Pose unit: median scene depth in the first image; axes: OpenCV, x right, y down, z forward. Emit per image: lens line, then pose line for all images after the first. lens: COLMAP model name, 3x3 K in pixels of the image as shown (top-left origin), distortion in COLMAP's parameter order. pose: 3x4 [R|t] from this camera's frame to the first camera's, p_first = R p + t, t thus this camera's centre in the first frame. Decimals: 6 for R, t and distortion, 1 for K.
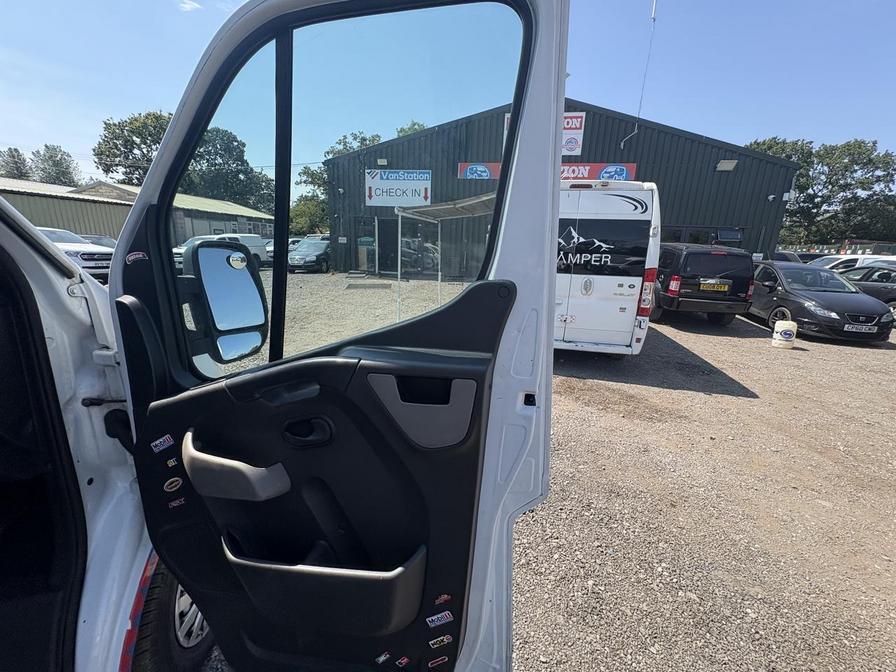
lens RADIAL K [[355.8, 0, 446.2], [0, 355.8, 337.4], [0, 0, 1]] dist [-0.003193, 0.000477]
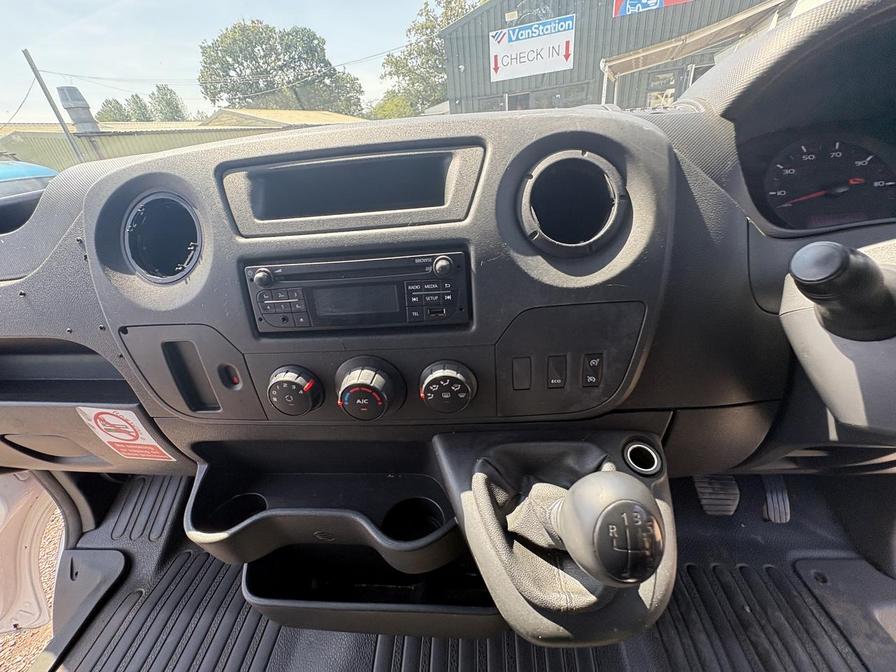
lens RADIAL K [[355.8, 0, 447.1], [0, 355.8, 335.8], [0, 0, 1]] dist [-0.003193, 0.000477]
pose [[0.967173, -0.017670, -0.253505, -0.116384], [0.082621, 0.965247, 0.247937, -0.002188], [0.240314, -0.260742, 0.935020, 0.016004]]
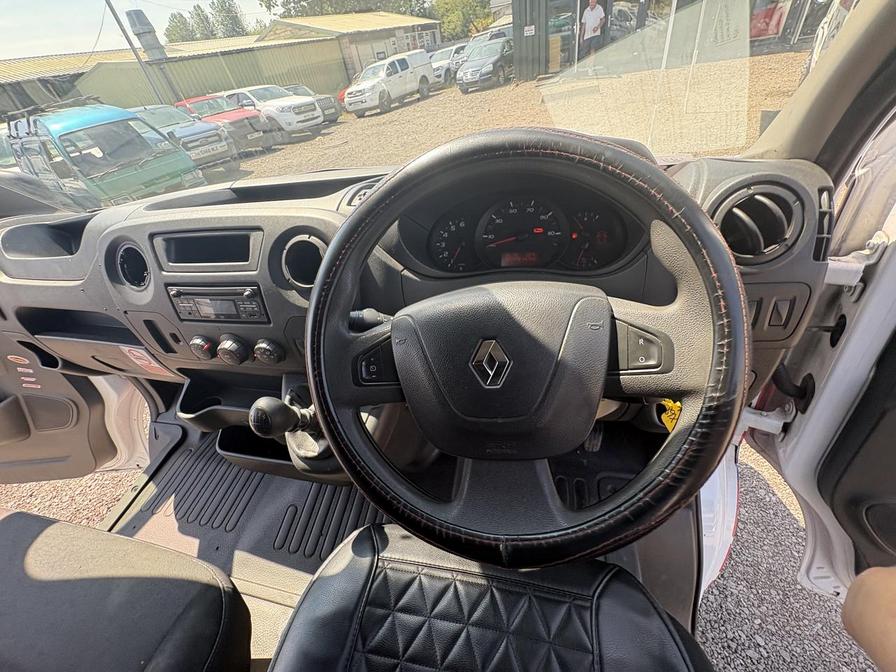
lens RADIAL K [[355.8, 0, 447.2], [0, 355.8, 335.8], [0, 0, 1]] dist [-0.003193, 0.000477]
pose [[0.912516, 0.086485, -0.399794, -0.086062], [0.097132, 0.903621, 0.417175, -0.010977], [0.397341, -0.419512, 0.816168, 0.010458]]
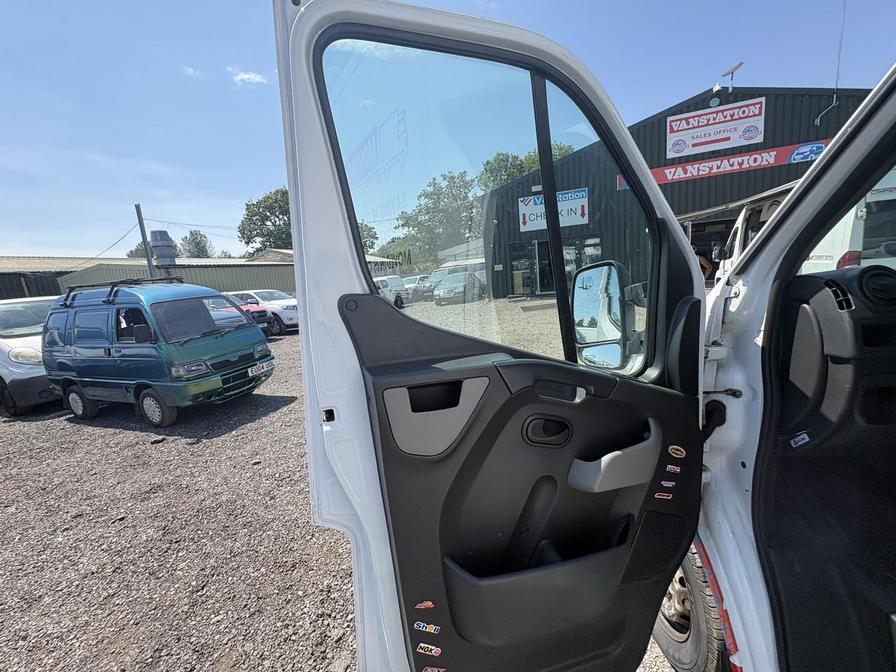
lens RADIAL K [[355.8, 0, 446.7], [0, 355.8, 335.8], [0, 0, 1]] dist [-0.003193, 0.000477]
pose [[0.973138, -0.095842, -0.209324, -0.233723], [0.080045, 0.993355, -0.082698, 0.000547], [0.215859, 0.063721, 0.974343, -0.040550]]
